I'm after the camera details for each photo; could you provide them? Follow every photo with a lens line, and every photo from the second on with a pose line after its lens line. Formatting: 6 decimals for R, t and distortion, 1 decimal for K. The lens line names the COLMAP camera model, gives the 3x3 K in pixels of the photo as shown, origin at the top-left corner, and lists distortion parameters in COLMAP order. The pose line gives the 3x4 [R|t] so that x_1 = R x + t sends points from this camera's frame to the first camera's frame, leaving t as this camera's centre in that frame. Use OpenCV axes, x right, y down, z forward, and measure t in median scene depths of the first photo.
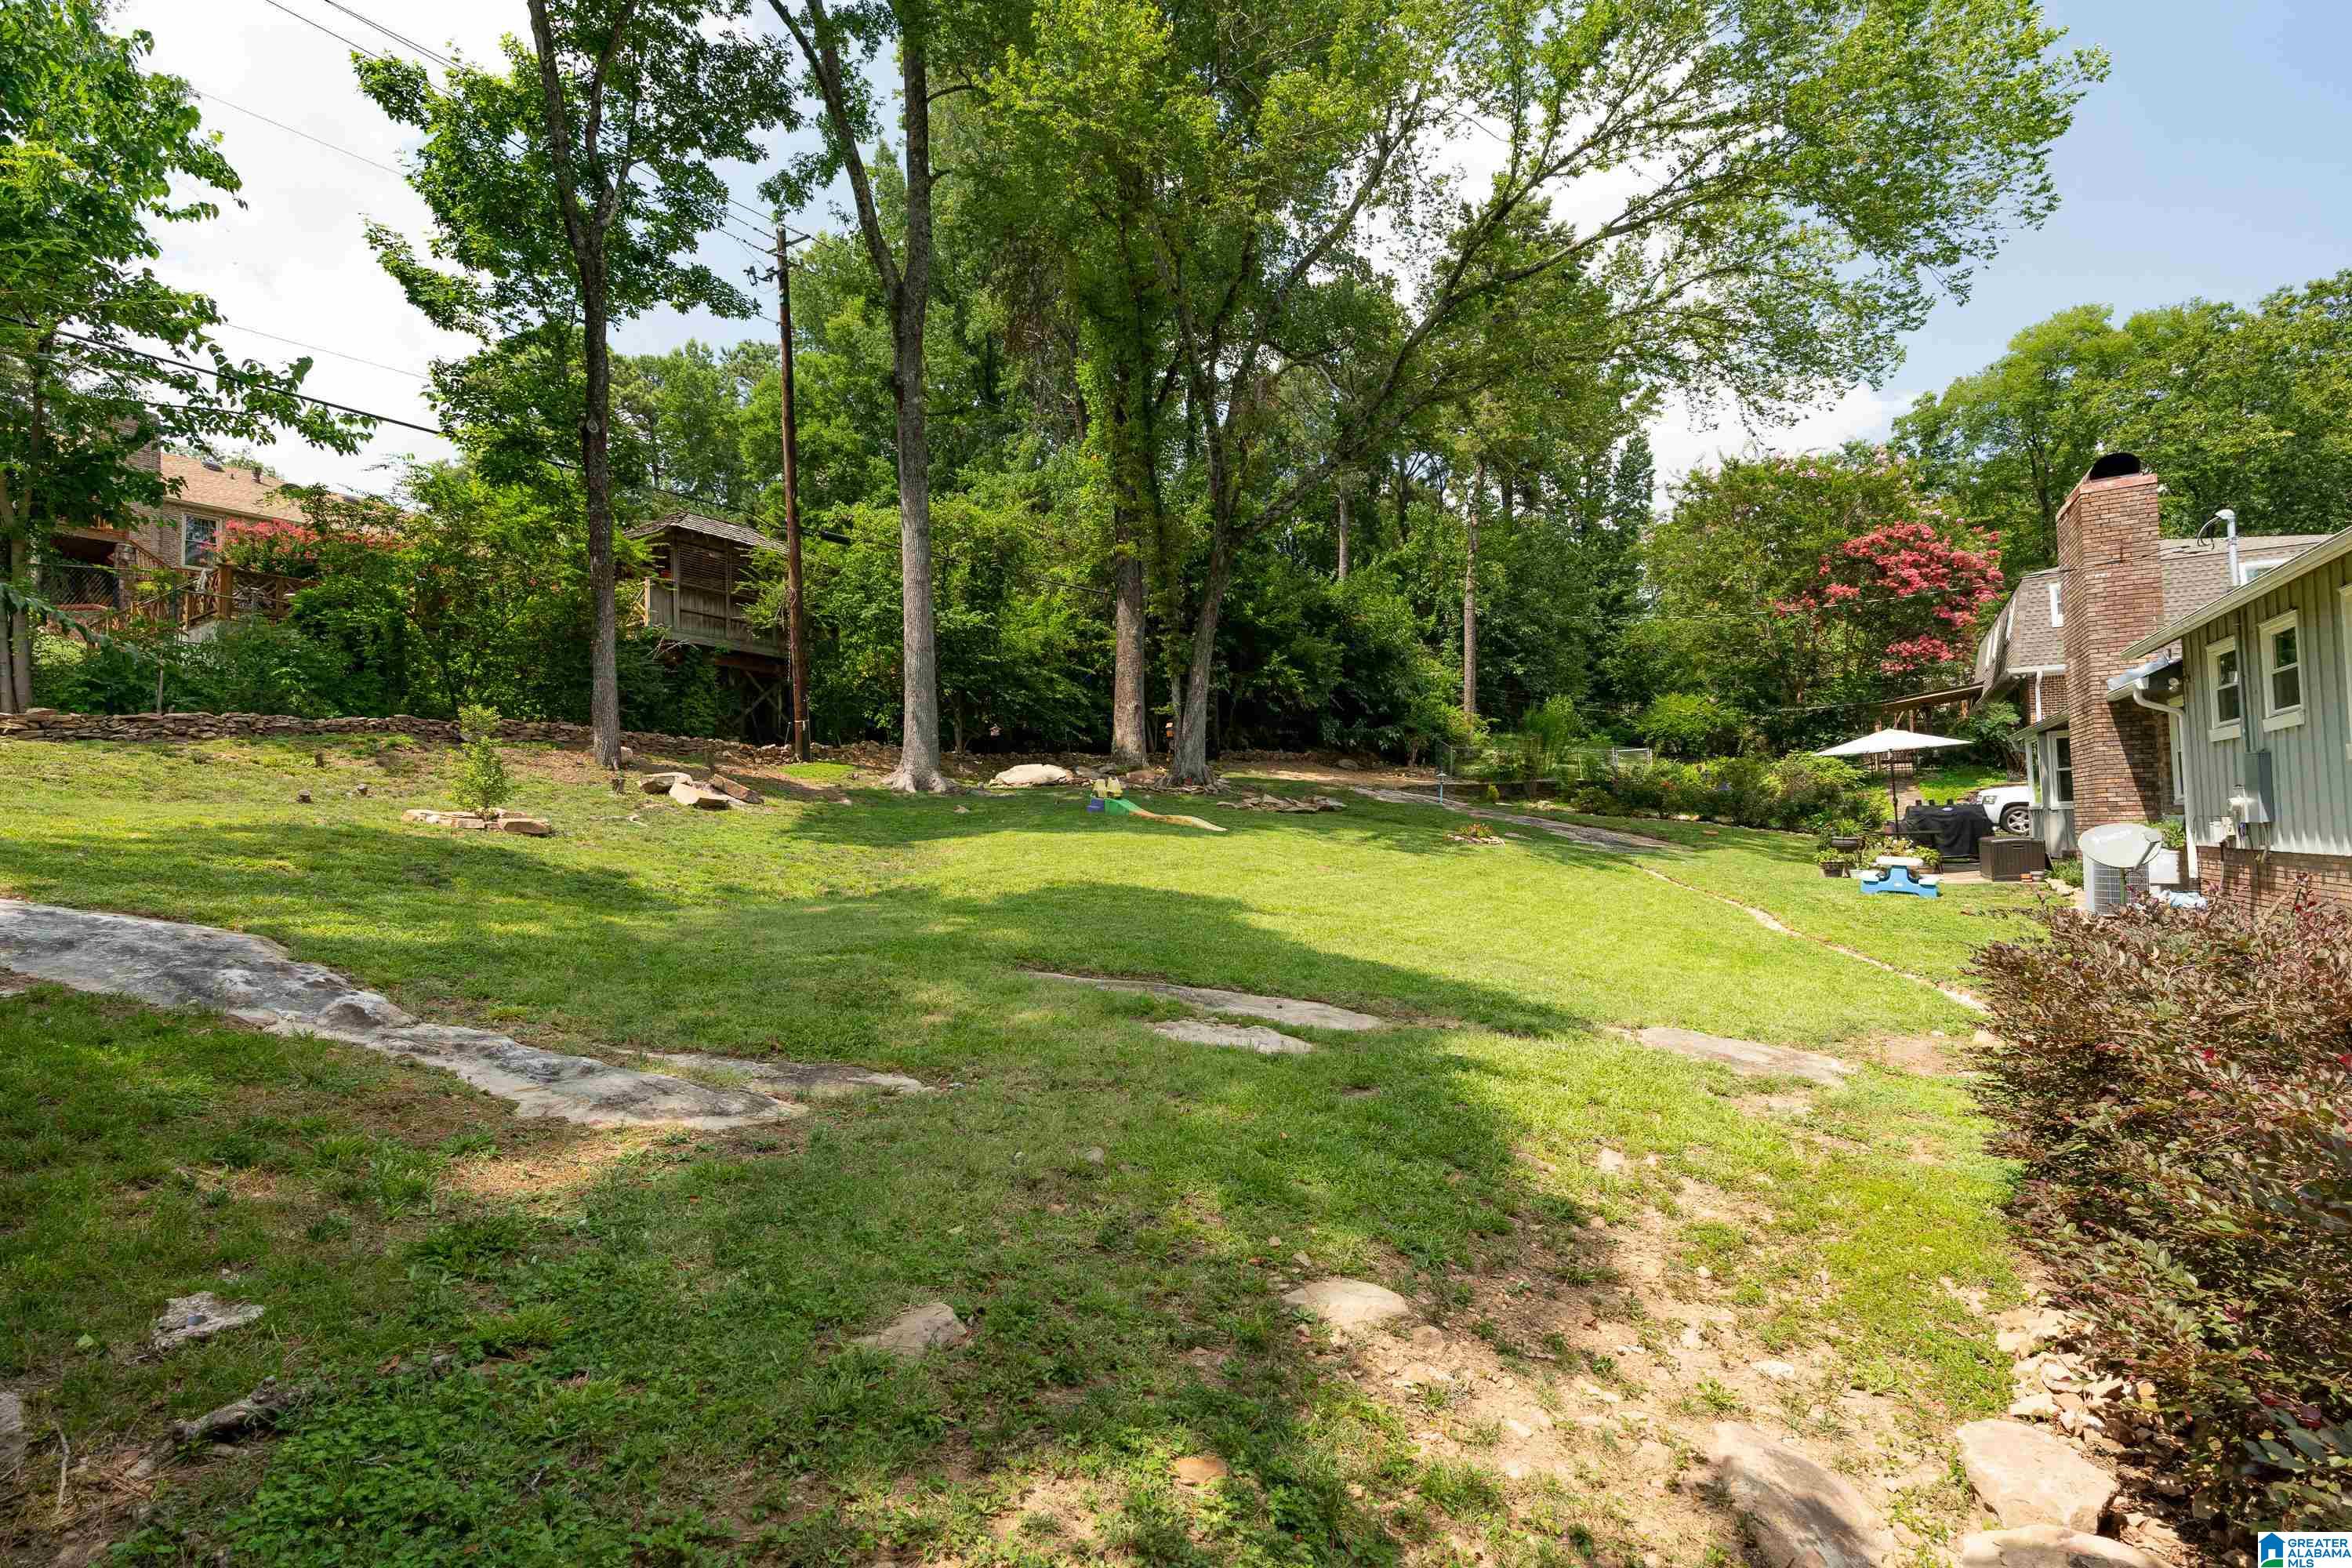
lens RADIAL K [[1083.3, 0, 1164.2], [0, 1083.3, 774.4], [0, 0, 1]] dist [0.000660, 0.000241]
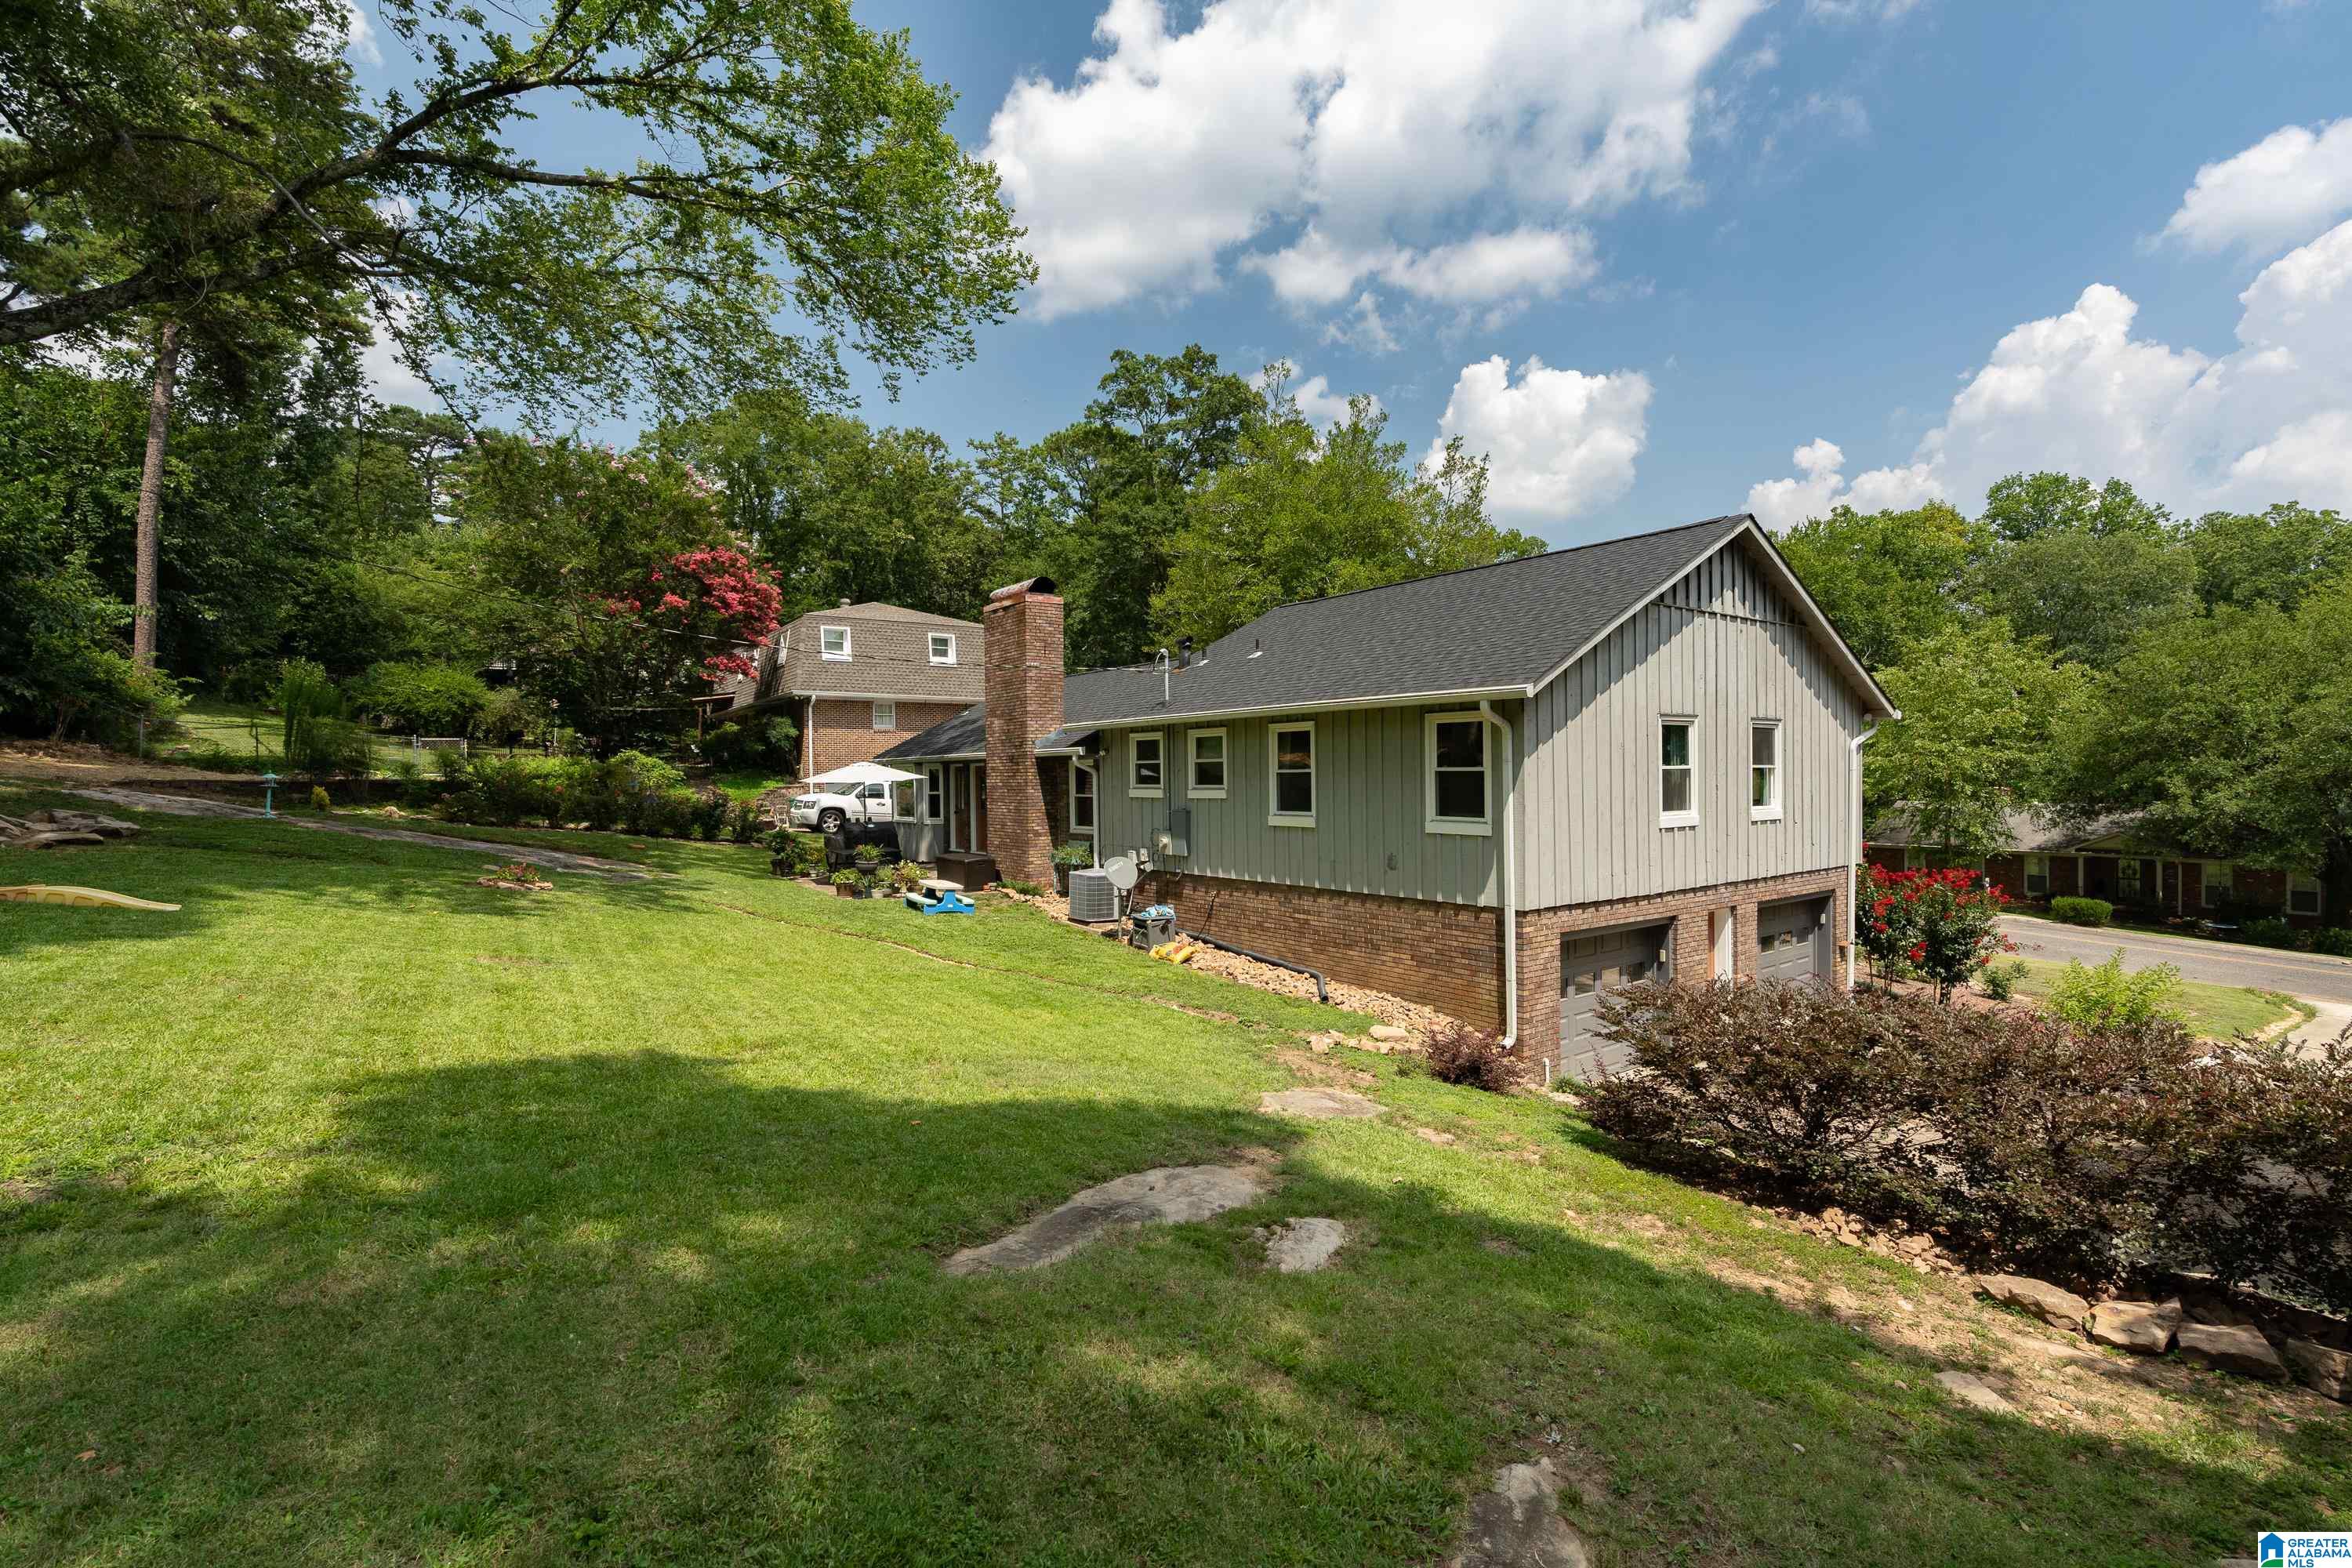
lens RADIAL K [[1083.3, 0, 1164.1], [0, 1083.3, 786.1], [0, 0, 1]] dist [0.000660, 0.000241]
pose [[0.392055, 0.006555, 0.919918, -0.159544], [-0.046613, 0.998832, 0.012749, -0.027090], [-0.918760, -0.047878, 0.391903, 0.150085]]
